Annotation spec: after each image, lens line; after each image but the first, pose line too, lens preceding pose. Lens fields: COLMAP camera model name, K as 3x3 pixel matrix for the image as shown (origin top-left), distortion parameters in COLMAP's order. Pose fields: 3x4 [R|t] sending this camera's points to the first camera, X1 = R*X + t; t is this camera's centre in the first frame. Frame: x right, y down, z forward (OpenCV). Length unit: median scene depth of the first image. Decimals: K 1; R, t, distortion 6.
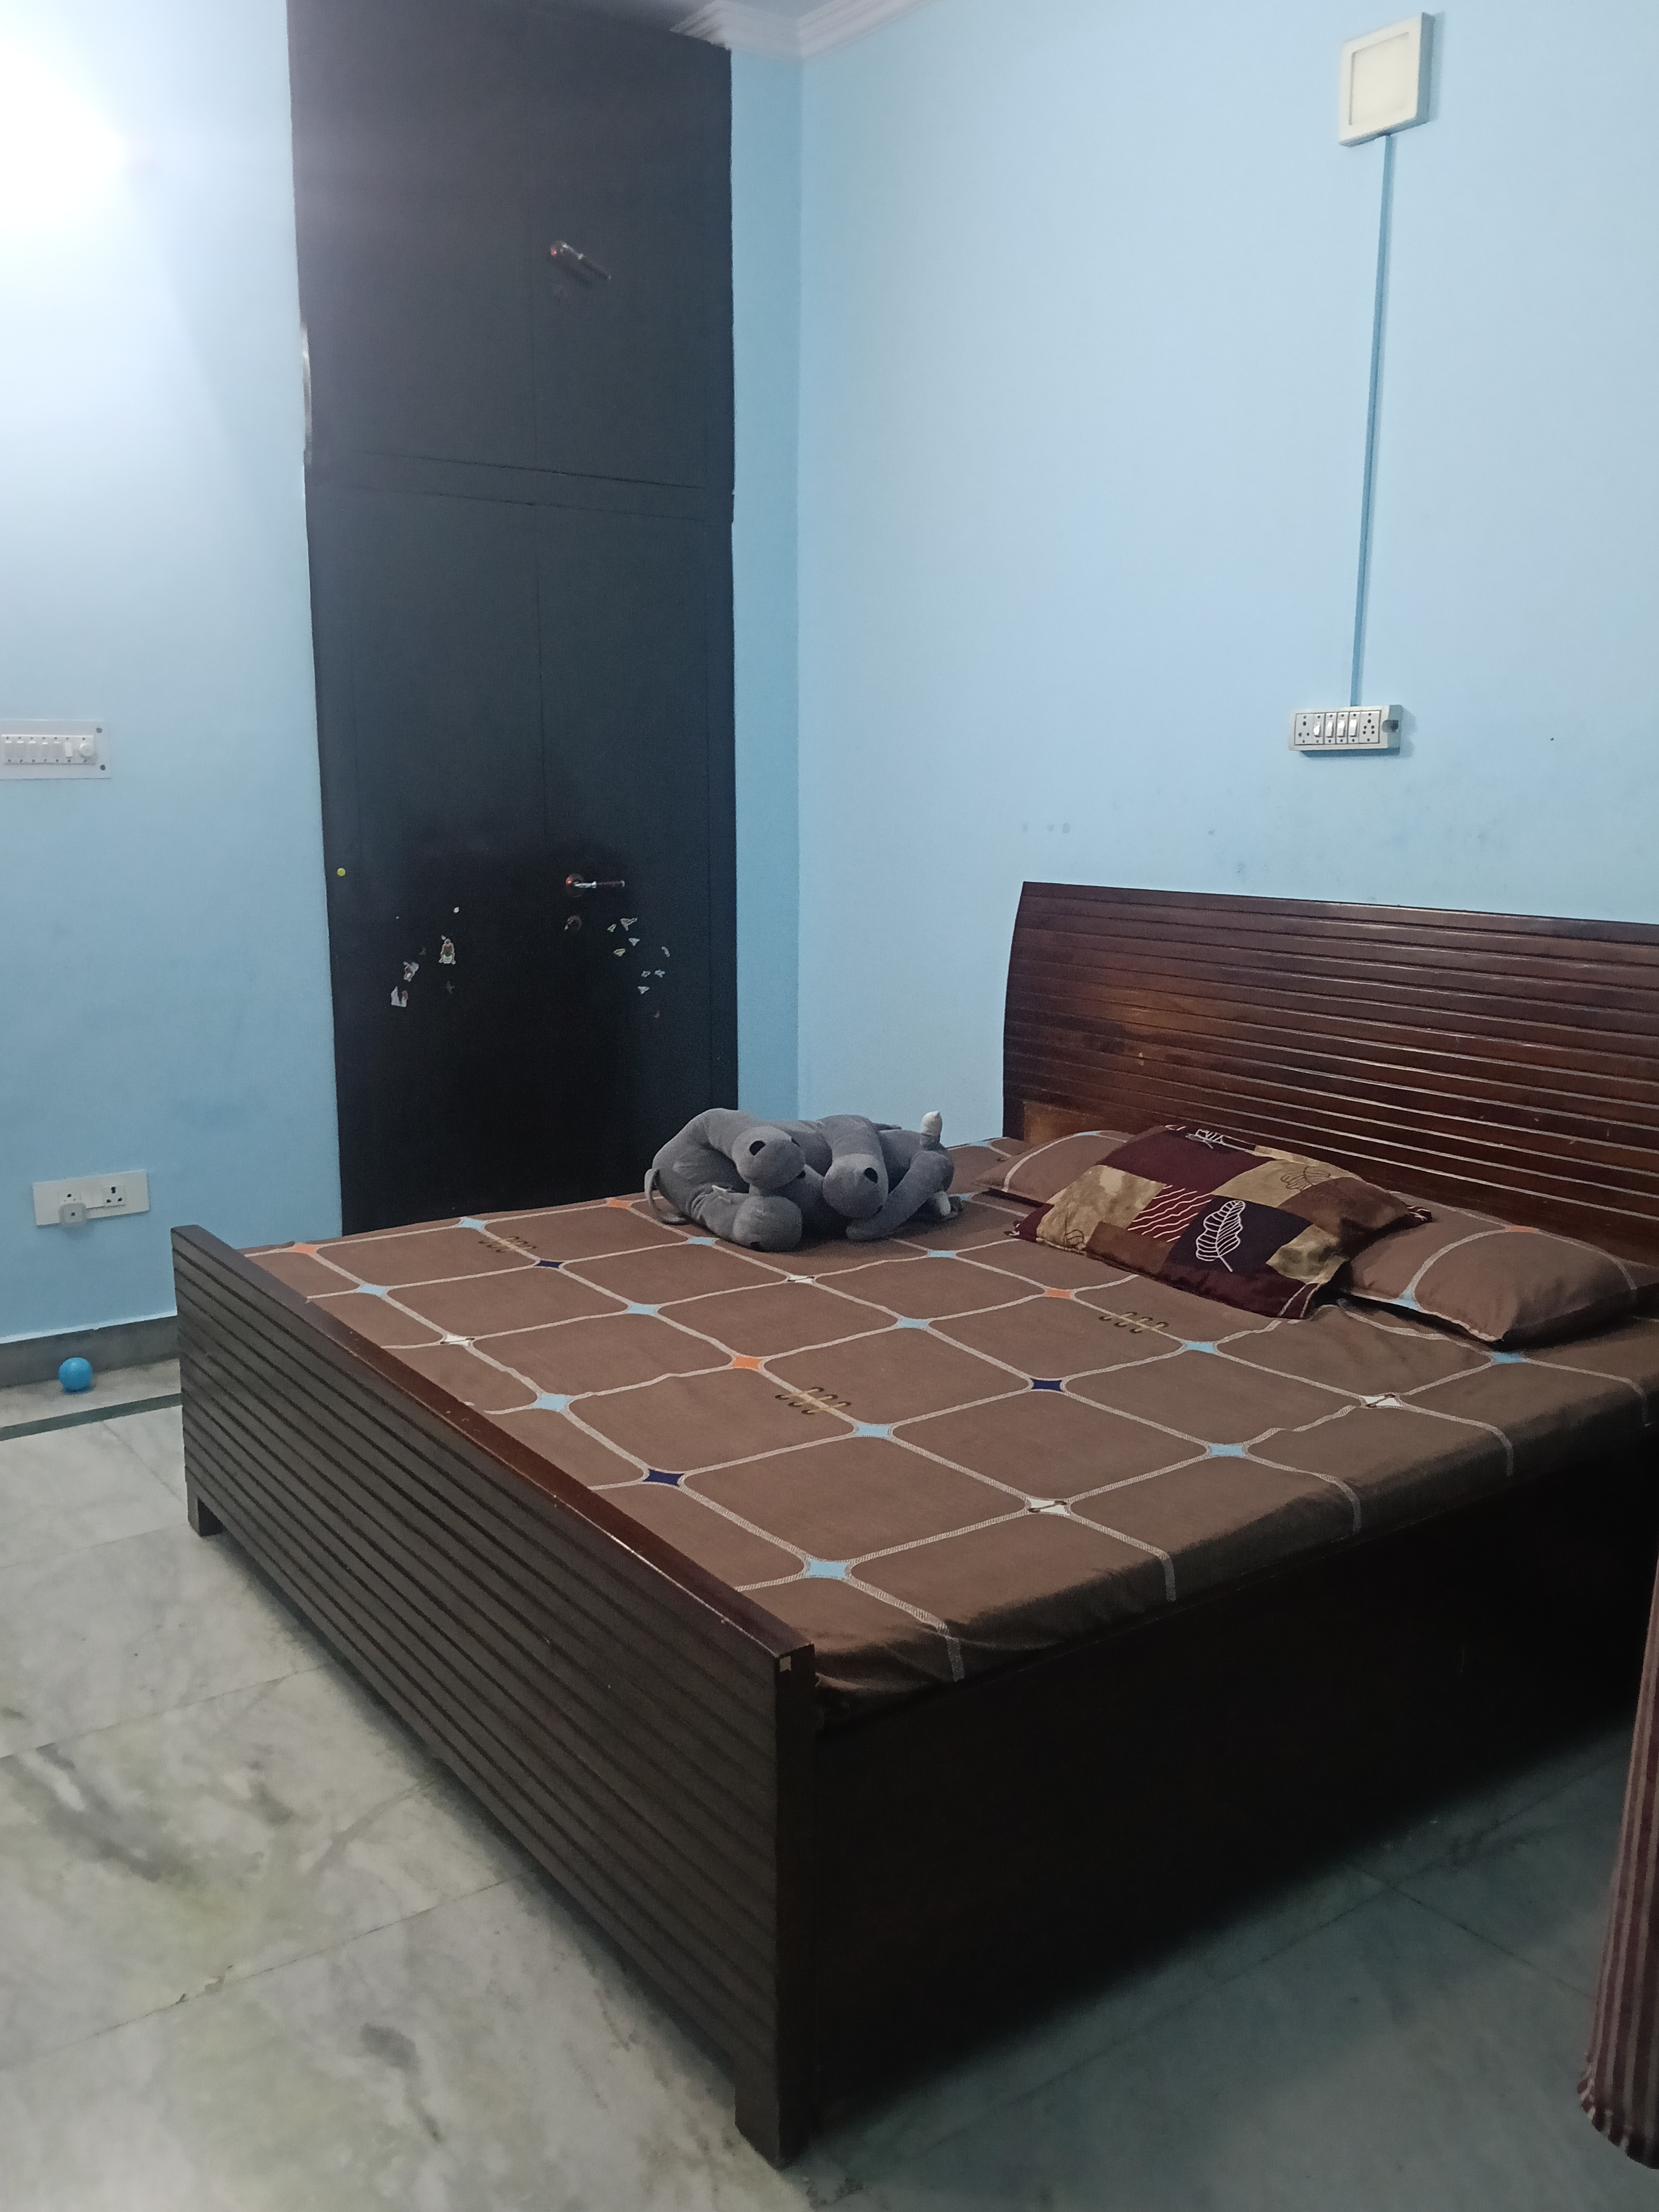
lens RADIAL K [[1860.9, 0, 826.5], [0, 1860.9, 1100.1], [0, 0, 1]] dist [0.074912, -0.166651]
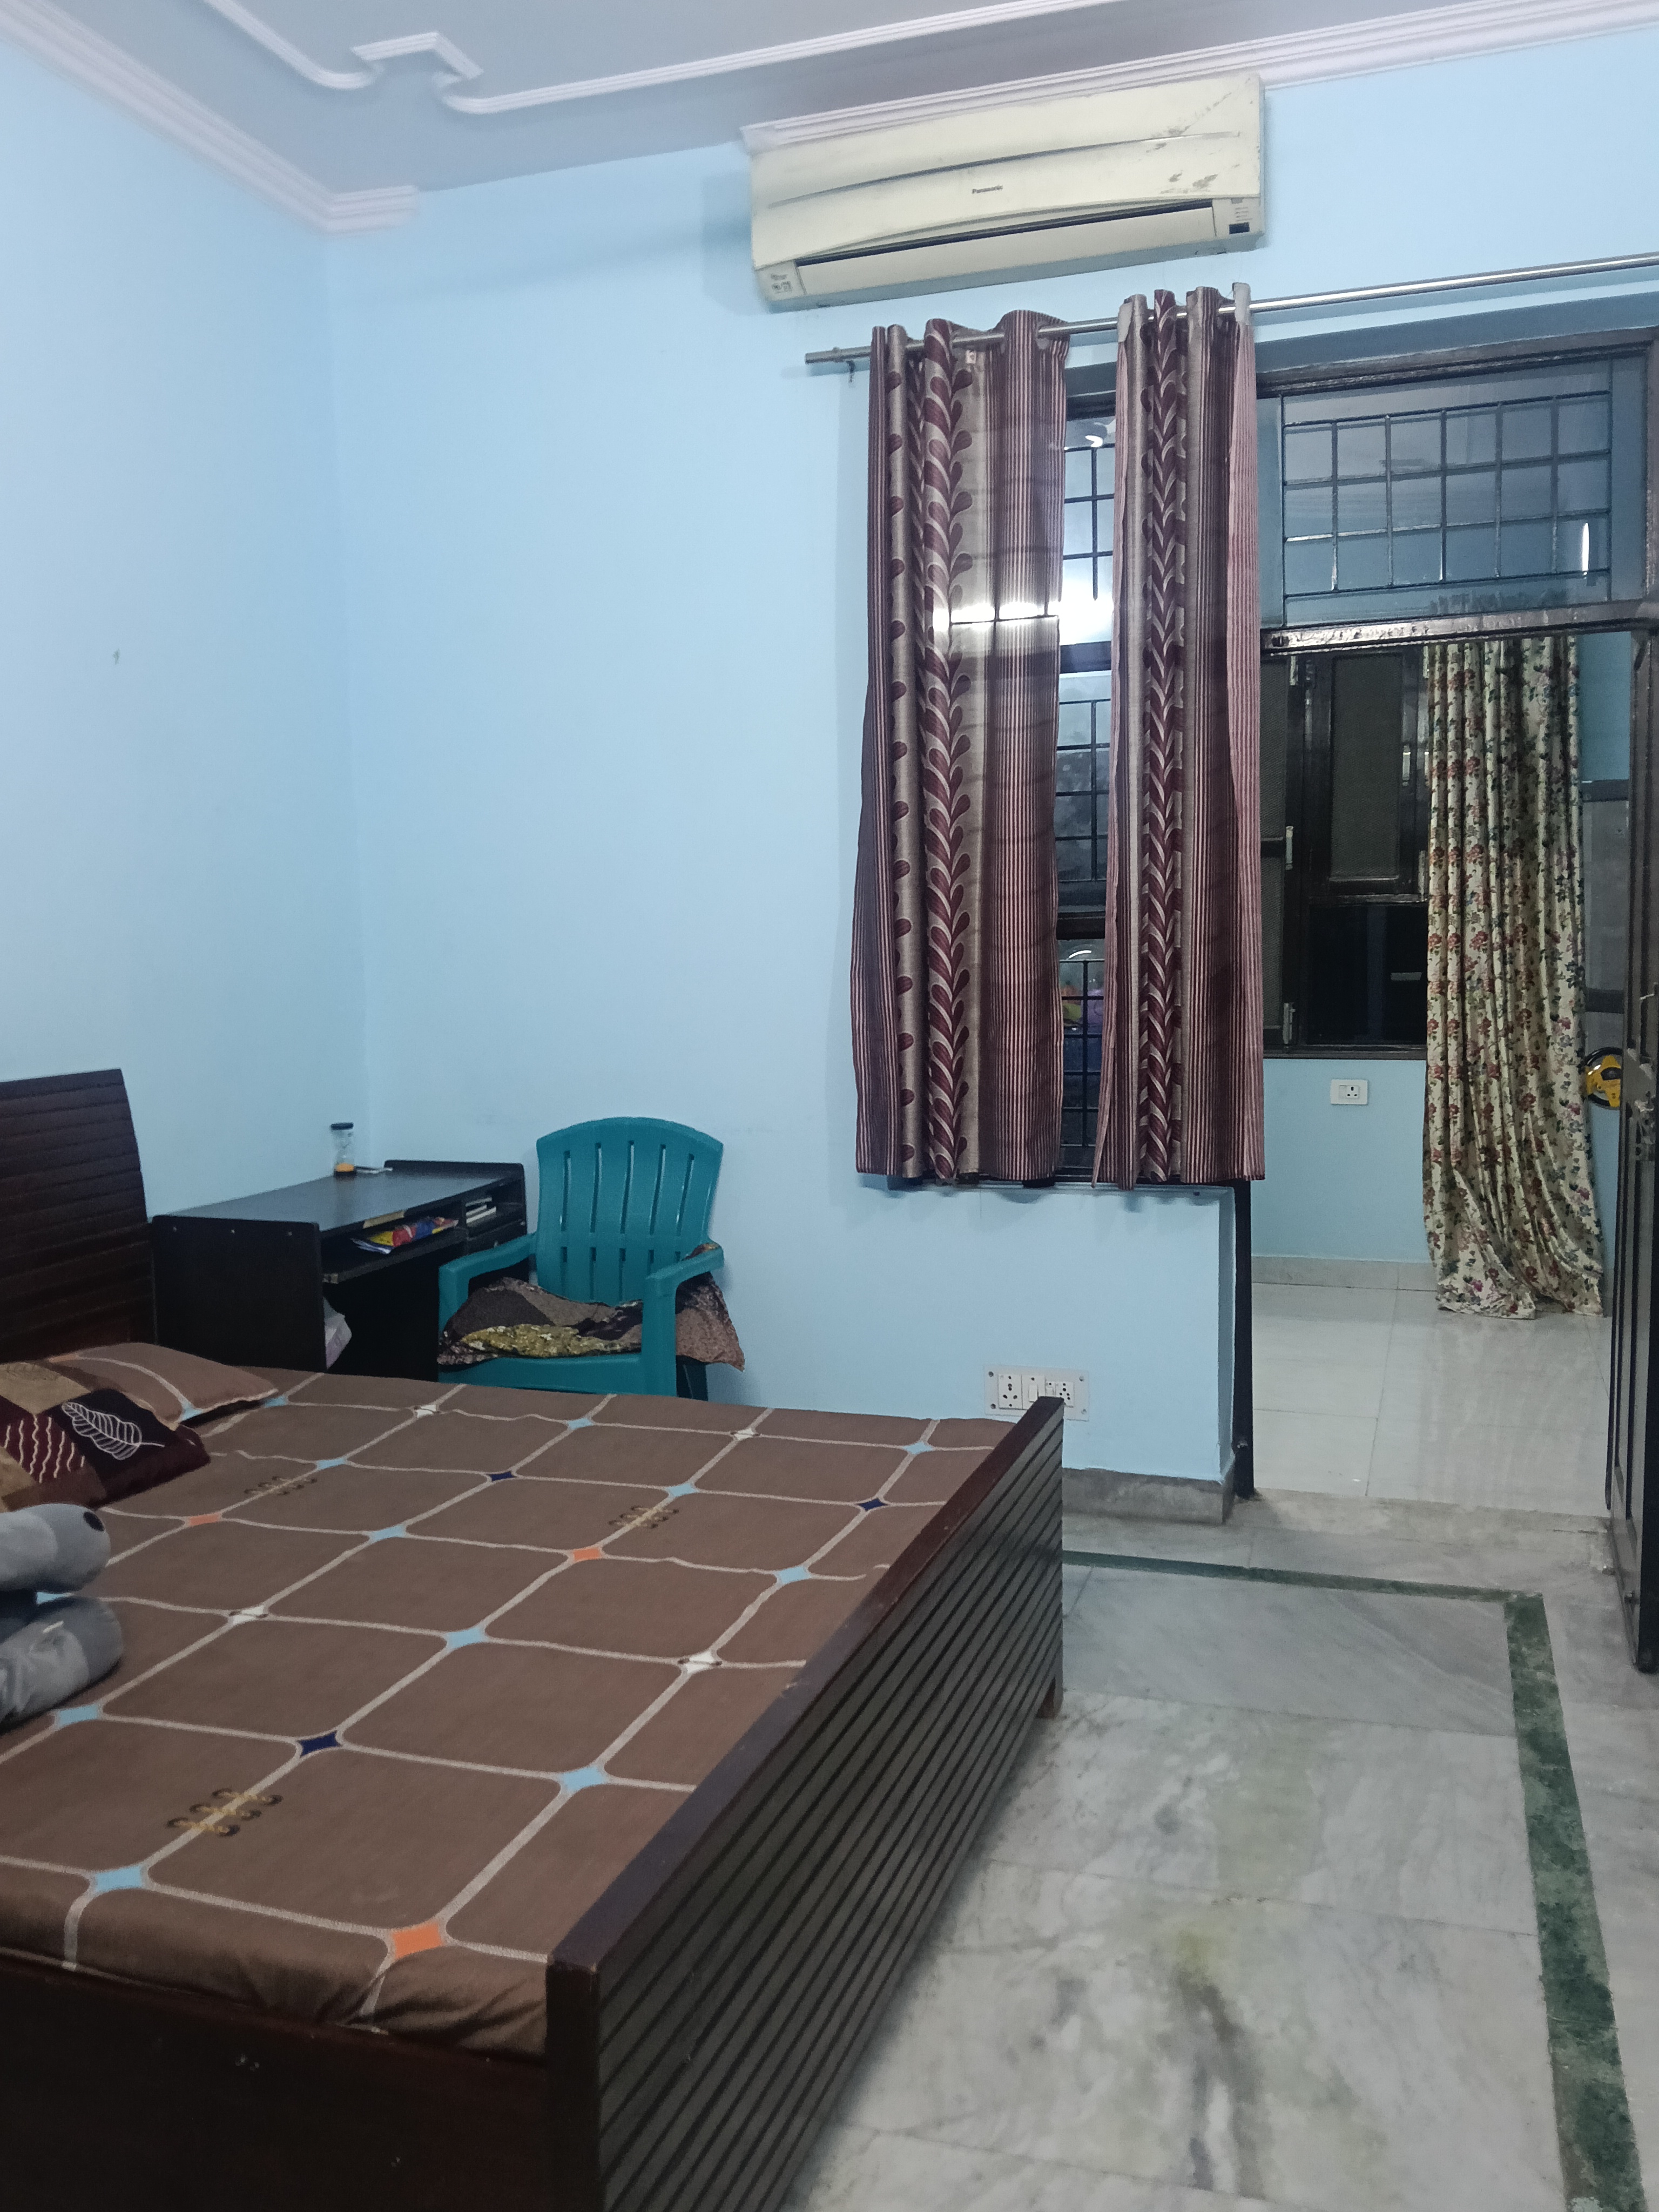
lens RADIAL K [[1860.9, 0, 823.8], [0, 1860.9, 1114.0], [0, 0, 1]] dist [0.074912, -0.166651]
pose [[-0.597240, -0.074247, 0.798619, -0.941976], [0.150683, 0.967590, 0.202643, -0.277564], [-0.787781, 0.241365, -0.566696, 1.505494]]
